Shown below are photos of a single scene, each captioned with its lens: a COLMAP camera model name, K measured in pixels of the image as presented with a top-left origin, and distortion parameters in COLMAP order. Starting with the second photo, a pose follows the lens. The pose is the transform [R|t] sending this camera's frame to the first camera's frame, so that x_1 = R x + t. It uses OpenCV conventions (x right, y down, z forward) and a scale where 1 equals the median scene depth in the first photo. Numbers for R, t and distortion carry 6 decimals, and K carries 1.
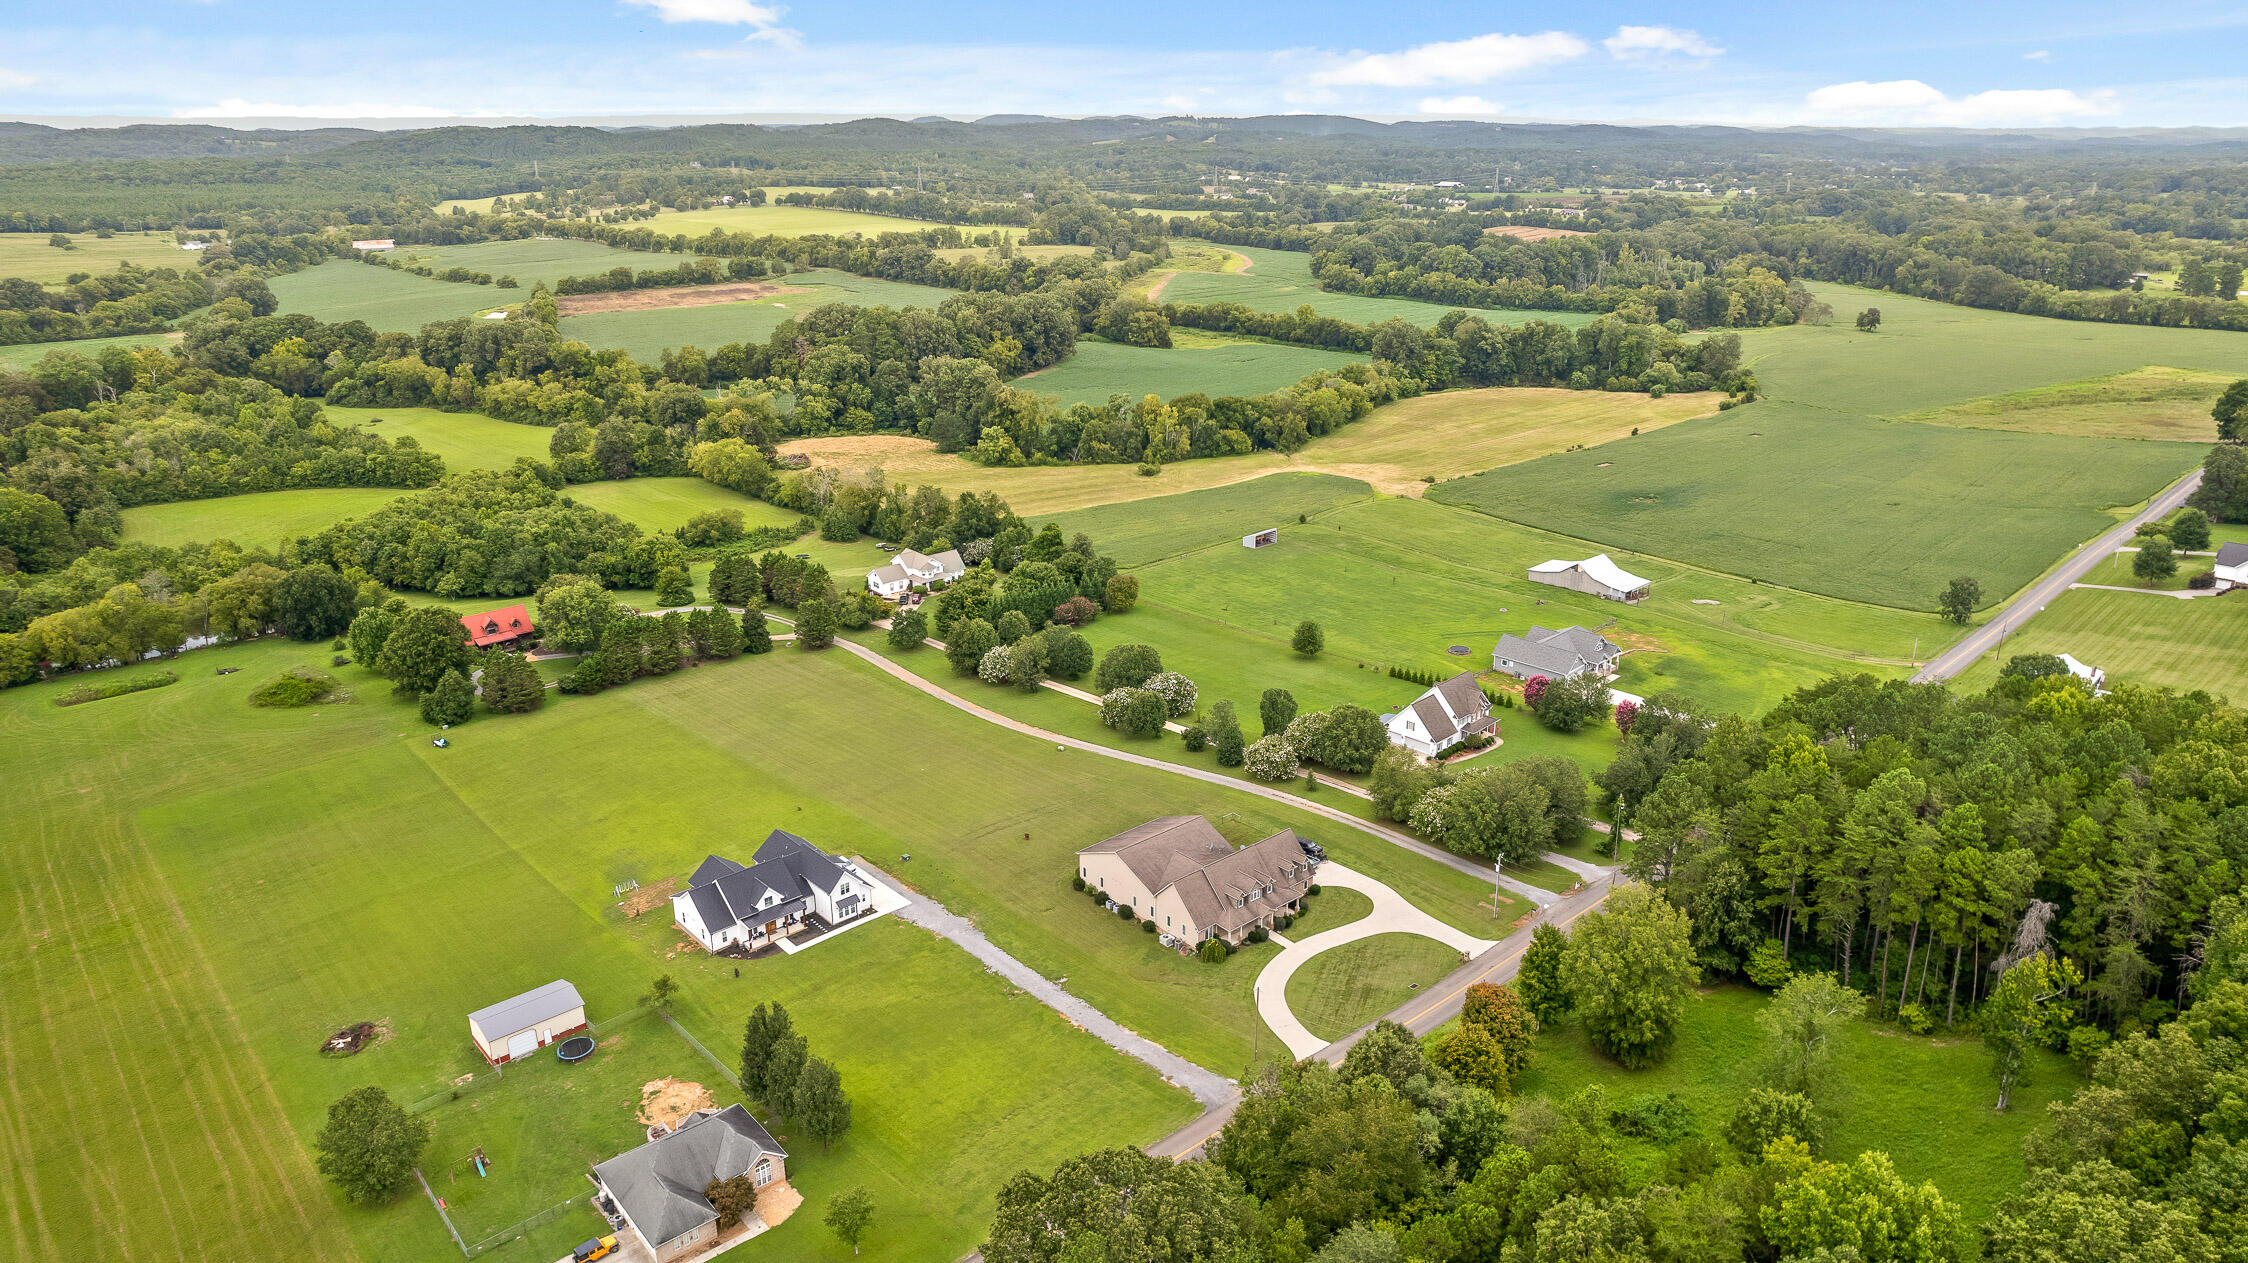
lens RADIAL K [[1424.4, 0, 1115.9], [0, 1424.4, 634.1], [0, 0, 1]] dist [-0.050182, 0.000102]
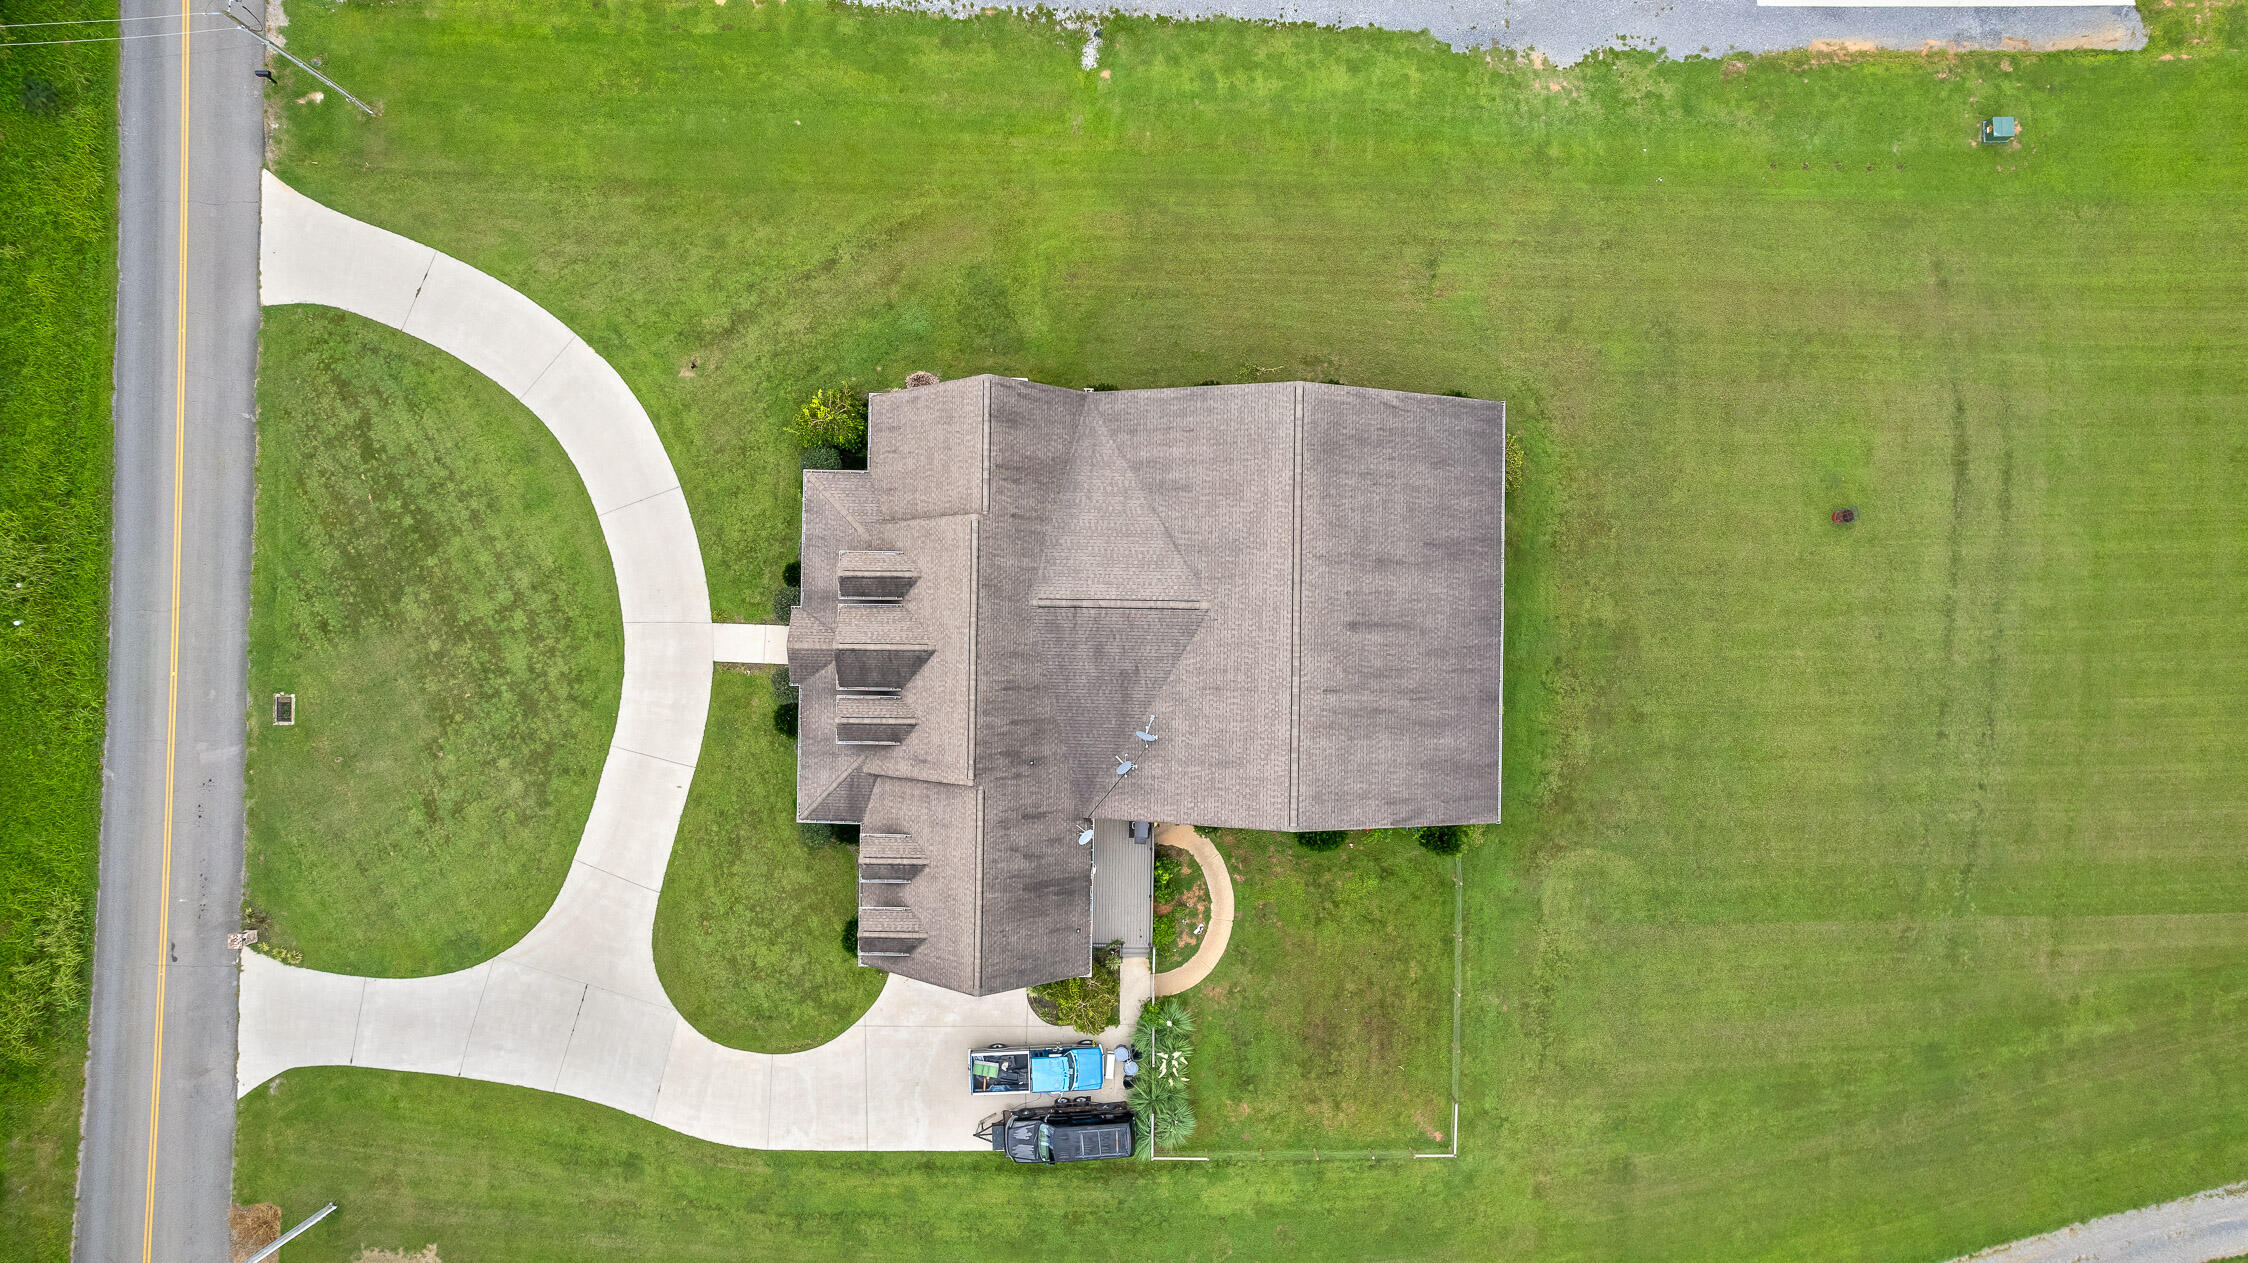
lens RADIAL K [[1439.0, 0, 1124.0], [0, 1439.0, 631.5], [0, 0, 1]] dist [-0.065907, 0.050703]
pose [[-0.666819, 0.745135, -0.011203, 0.023730], [-0.246467, -0.206326, 0.946934, -0.041704], [0.703282, 0.634195, 0.321233, 0.358782]]
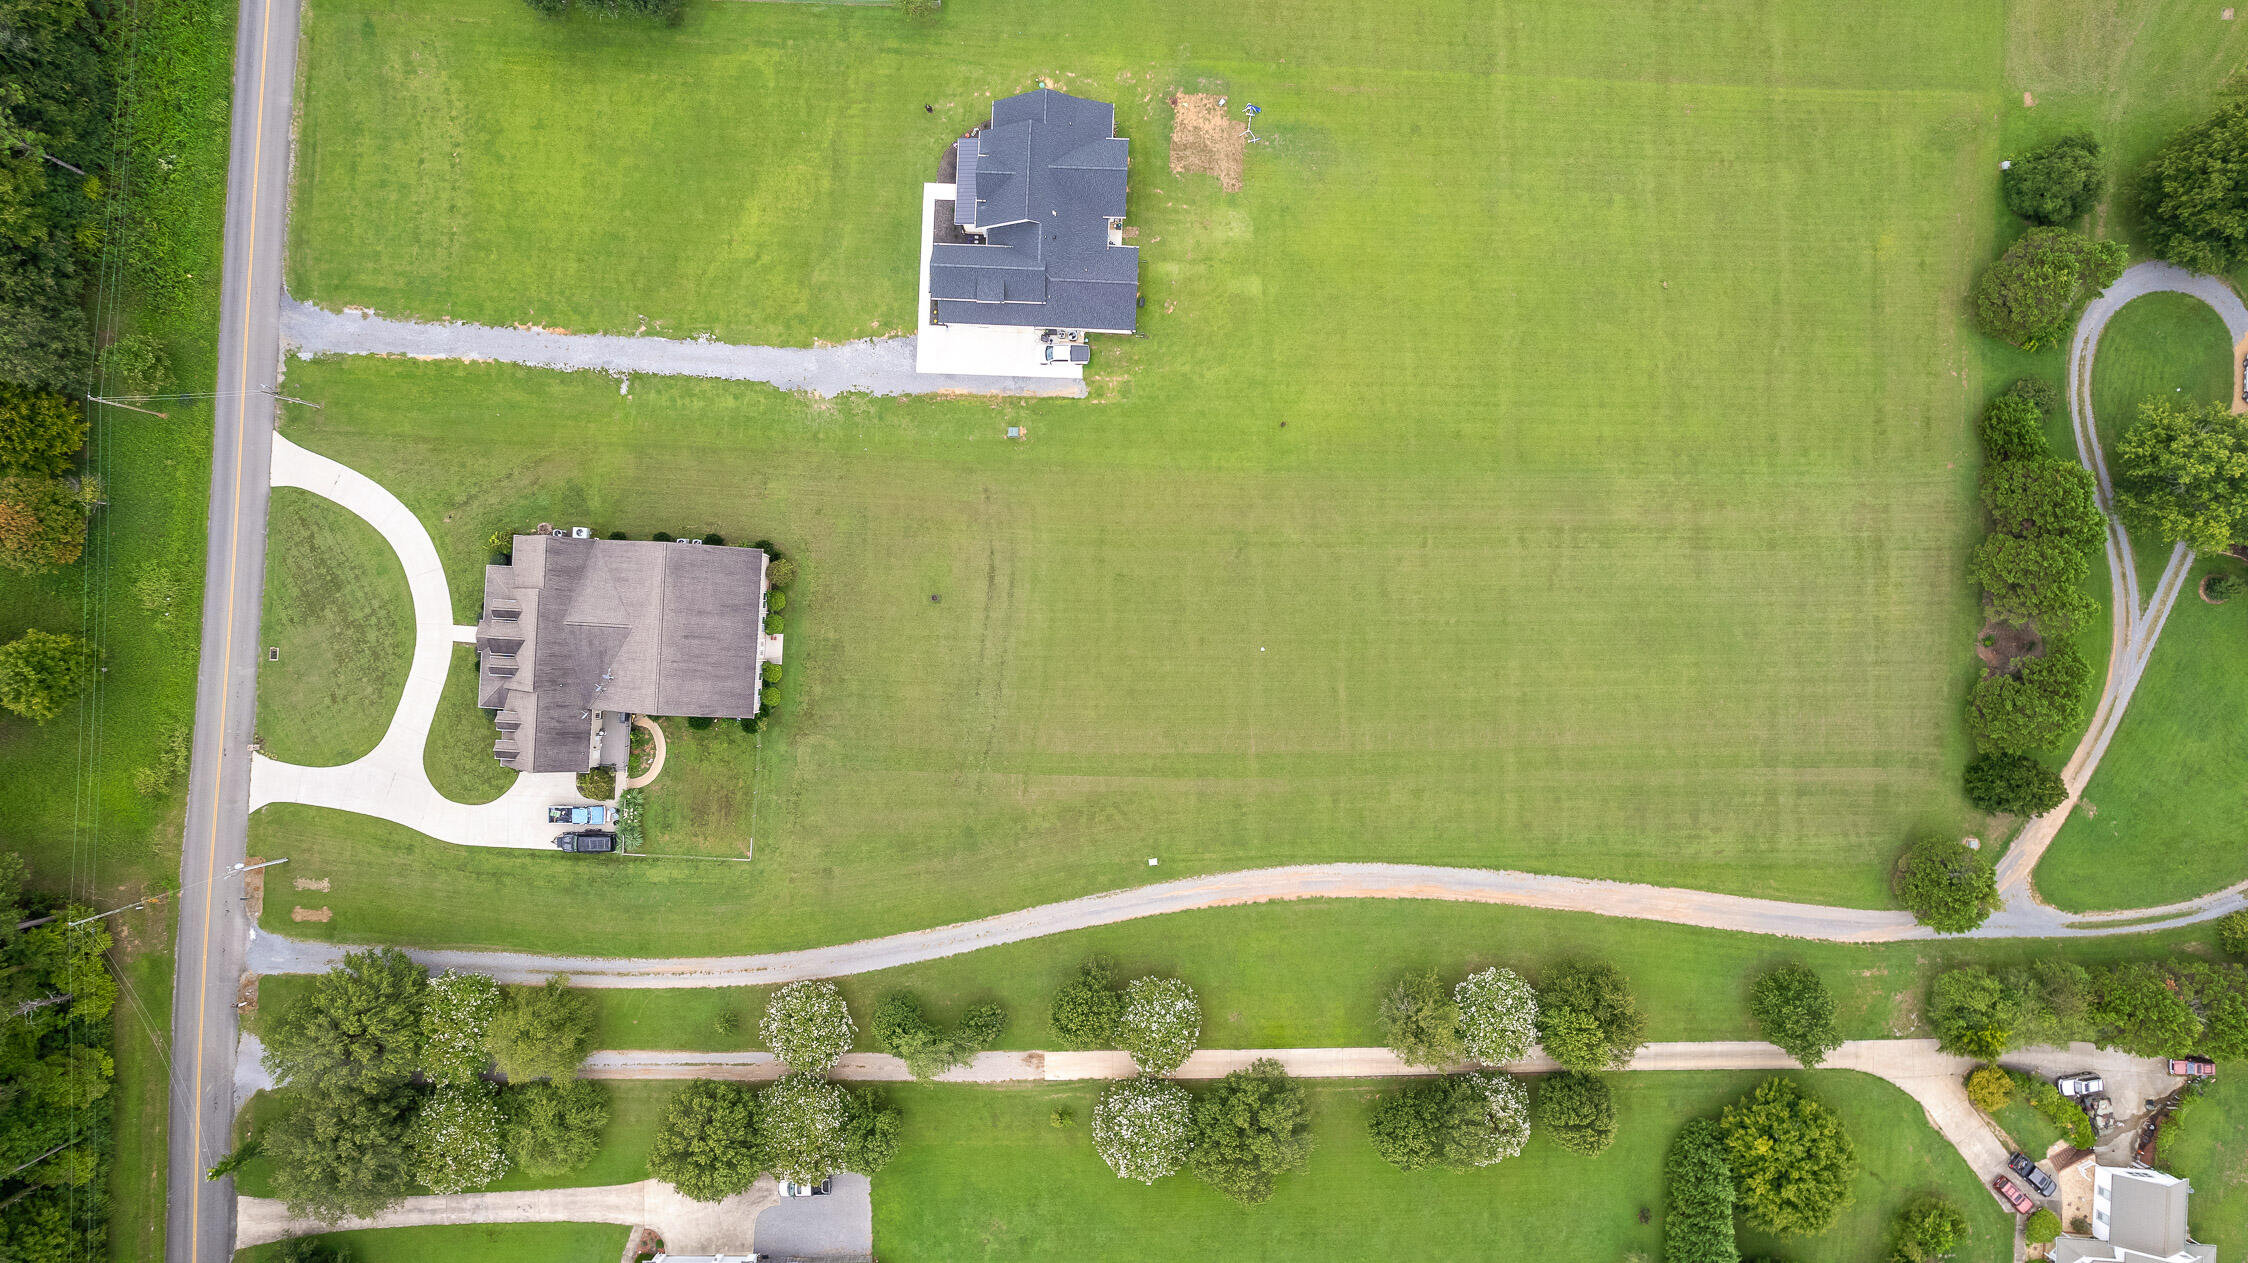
lens RADIAL K [[1433.4, 0, 1124.0], [0, 1433.4, 631.5], [0, 0, 1]] dist [-0.075566, 0.054772]
pose [[-0.695118, 0.718758, -0.014058, -0.045377], [-0.244802, -0.218274, 0.944684, -0.224984], [0.675931, 0.660109, 0.327680, 0.371762]]
